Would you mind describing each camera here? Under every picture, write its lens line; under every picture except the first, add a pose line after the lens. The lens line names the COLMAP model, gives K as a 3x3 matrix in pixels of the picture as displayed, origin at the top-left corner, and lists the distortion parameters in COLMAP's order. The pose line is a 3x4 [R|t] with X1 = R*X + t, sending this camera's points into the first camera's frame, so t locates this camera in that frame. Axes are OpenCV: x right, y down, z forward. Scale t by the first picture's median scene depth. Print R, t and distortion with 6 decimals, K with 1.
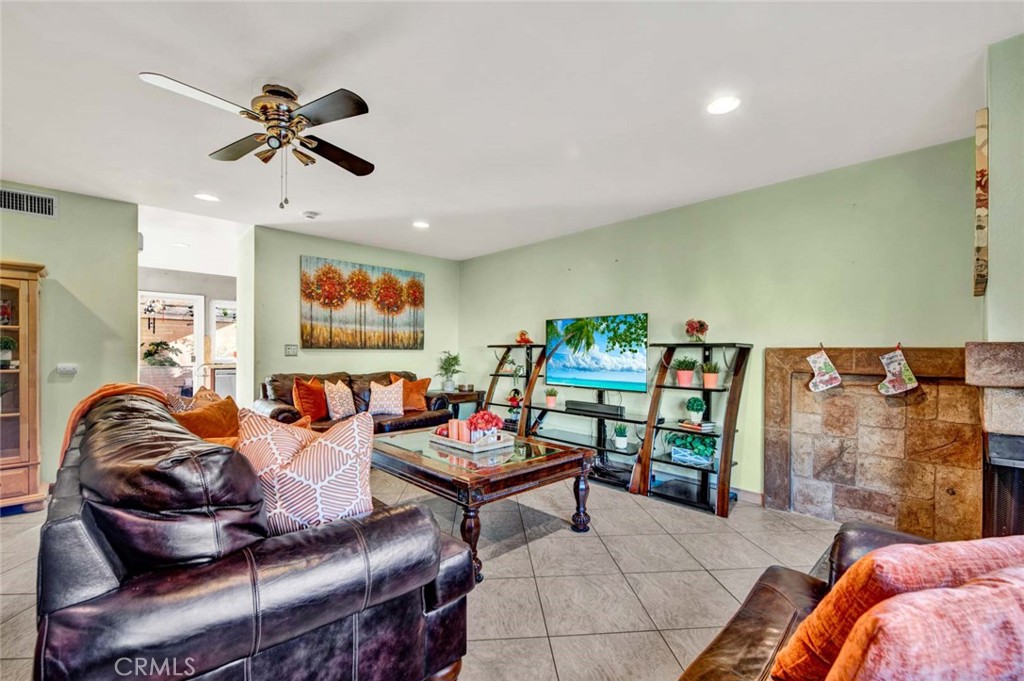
lens RADIAL K [[422.6, 0, 529.5], [0, 422.6, 355.2], [0, 0, 1]] dist [-0.017635, -0.000871]
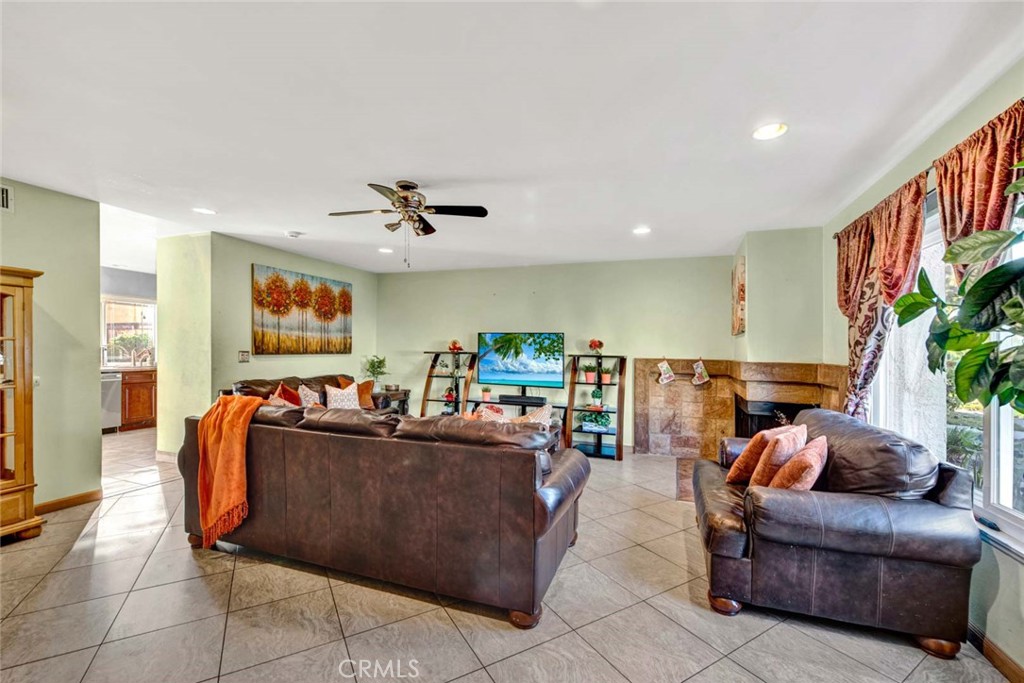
lens RADIAL K [[418.8, 0, 529.9], [0, 418.8, 349.5], [0, 0, 1]] dist [-0.020163, -0.001769]
pose [[0.891454, 0.007337, 0.453052, -0.423936], [-0.007924, 0.999968, -0.000601, -0.035325], [-0.453042, -0.003054, 0.891484, -0.218159]]
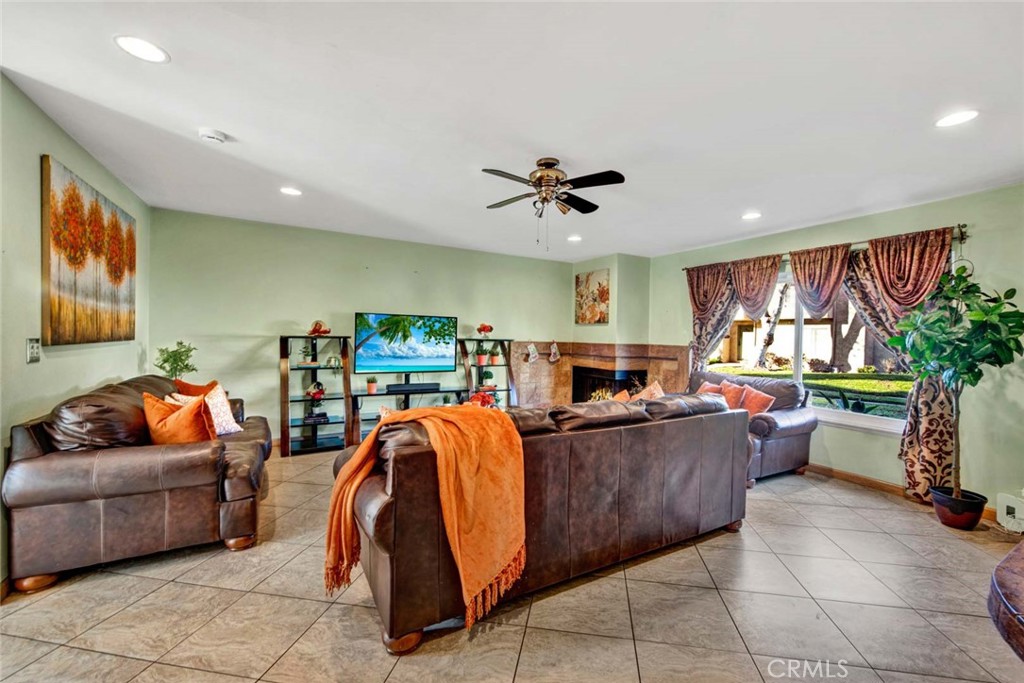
lens RADIAL K [[418.8, 0, 531.5], [0, 418.8, 346.0], [0, 0, 1]] dist [-0.020163, -0.001769]
pose [[0.235600, -0.026545, 0.971488, -0.928843], [-0.015969, 0.999386, 0.031180, -0.041366], [-0.971719, -0.022860, 0.235031, 0.348579]]
